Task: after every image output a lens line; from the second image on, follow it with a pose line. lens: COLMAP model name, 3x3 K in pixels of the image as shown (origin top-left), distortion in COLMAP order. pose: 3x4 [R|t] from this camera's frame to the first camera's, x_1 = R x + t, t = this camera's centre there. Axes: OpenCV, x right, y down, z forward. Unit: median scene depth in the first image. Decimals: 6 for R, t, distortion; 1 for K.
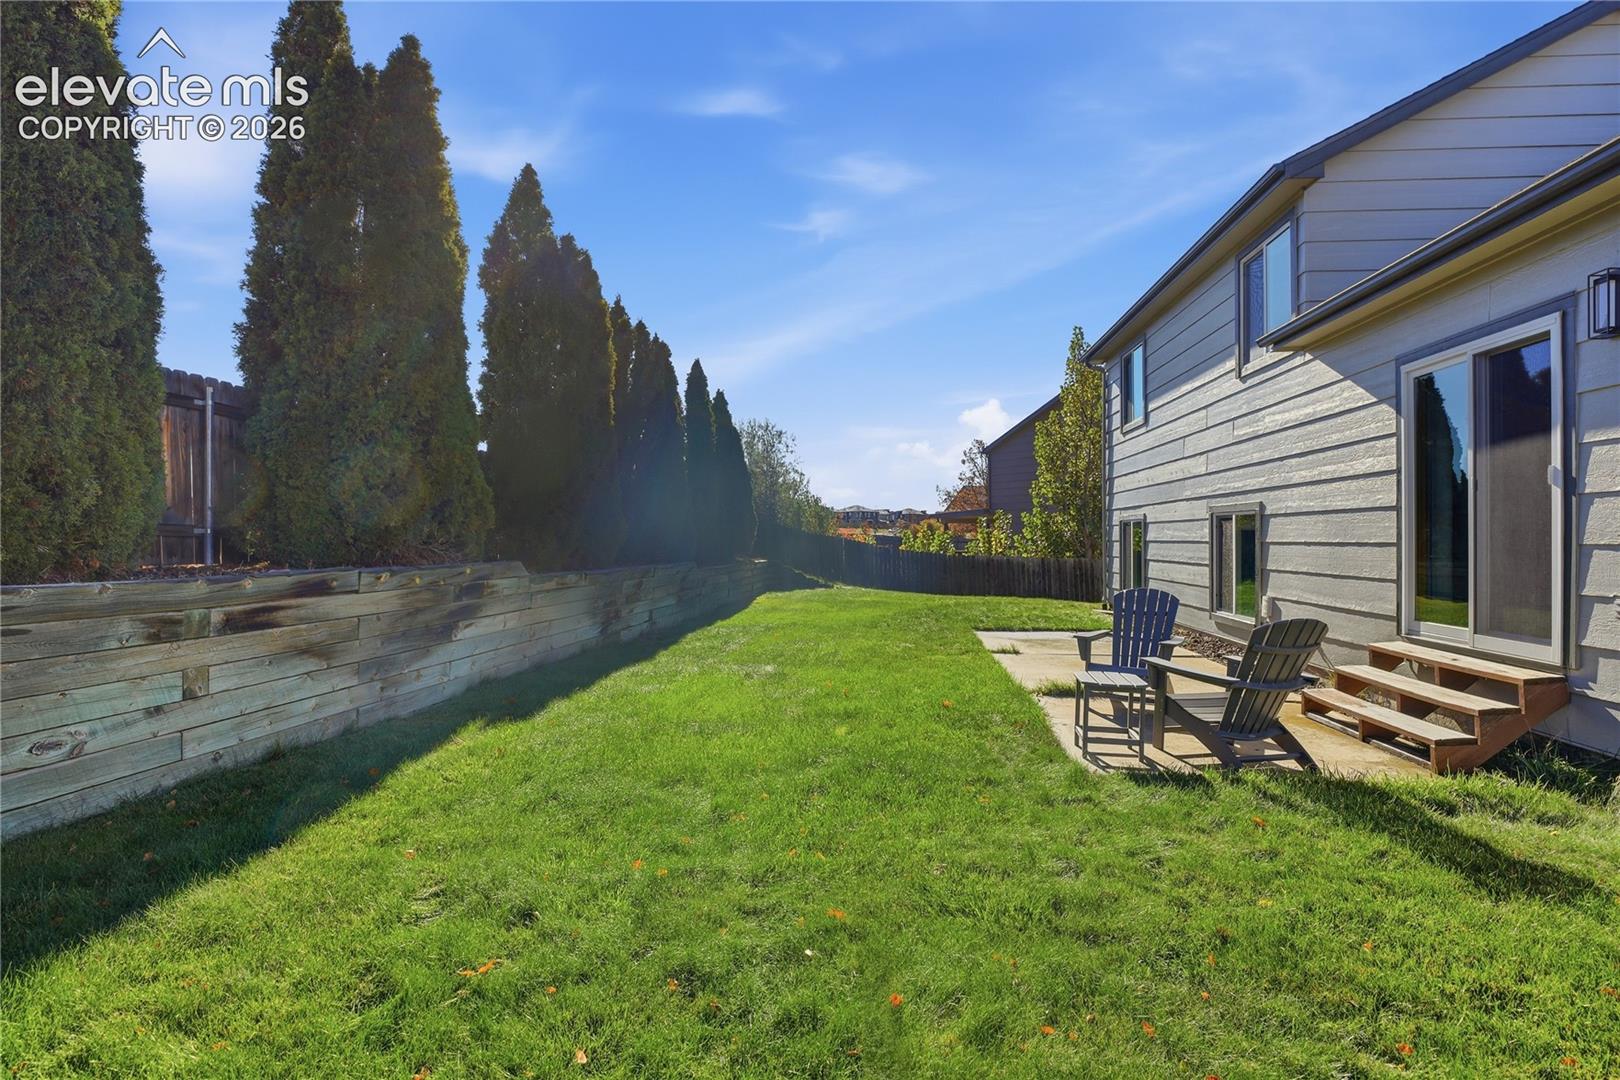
lens RADIAL K [[801.0, 0, 811.2], [0, 801.0, 558.6], [0, 0, 1]] dist [-0.025544, -0.000345]
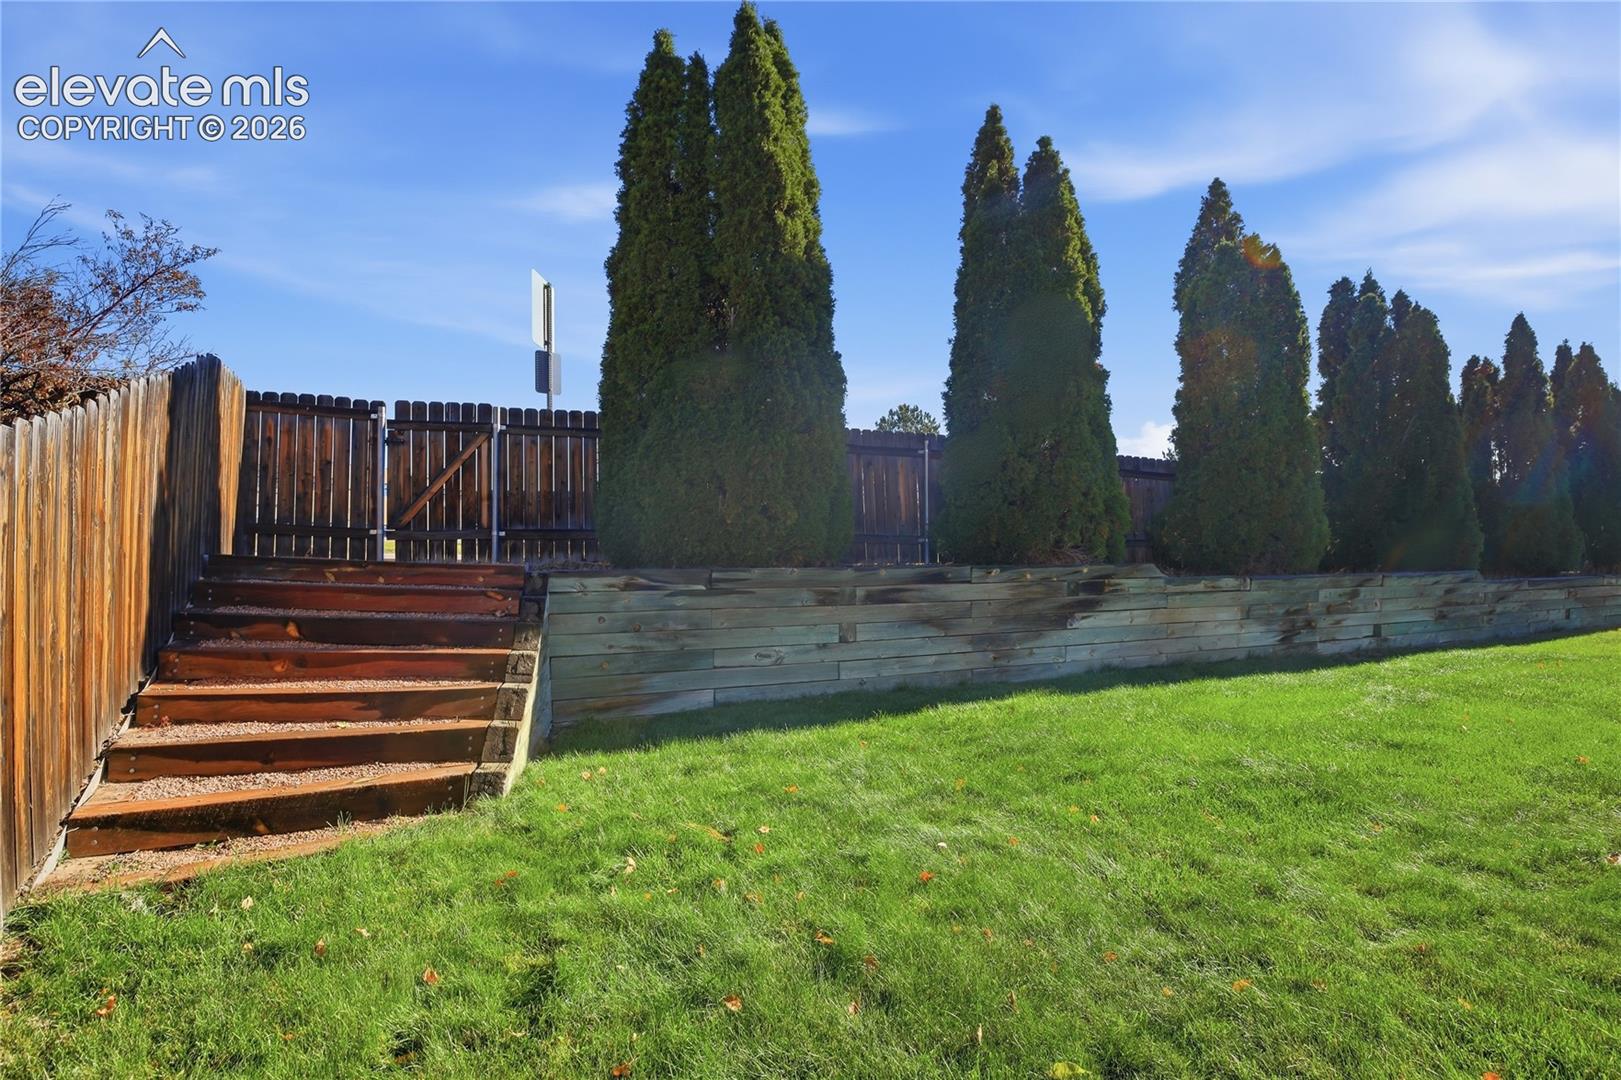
lens RADIAL K [[822.7, 0, 835.5], [0, 822.7, 551.8], [0, 0, 1]] dist [-0.027904, -0.000078]
pose [[0.551332, -0.007996, -0.834248, 0.428362], [-0.011905, 0.999777, -0.017450, 0.015922], [0.834201, 0.019552, 0.551114, 0.038518]]
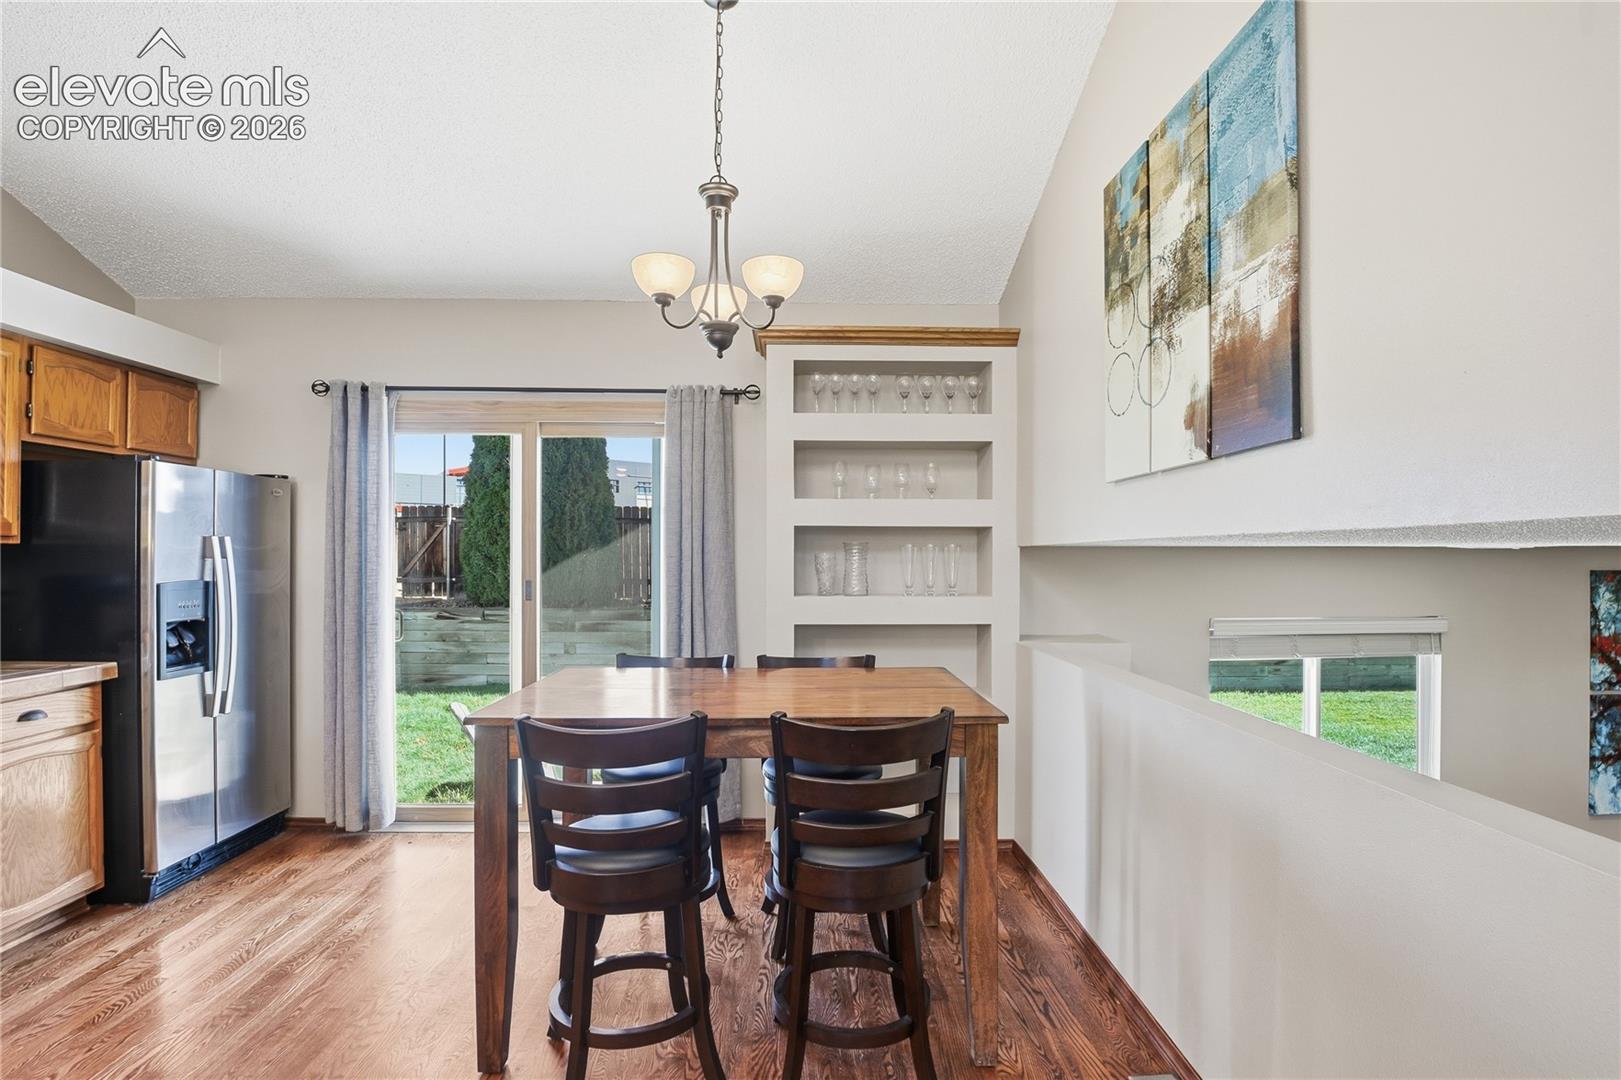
lens RADIAL K [[822.7, 0, 835.5], [0, 822.7, 551.8], [0, 0, 1]] dist [-0.027904, -0.000078]
pose [[0.140556, 0.006575, -0.990051, 1.490161], [-0.025154, 0.999679, 0.003068, -0.142321], [0.989753, 0.024472, 0.140676, 1.060519]]
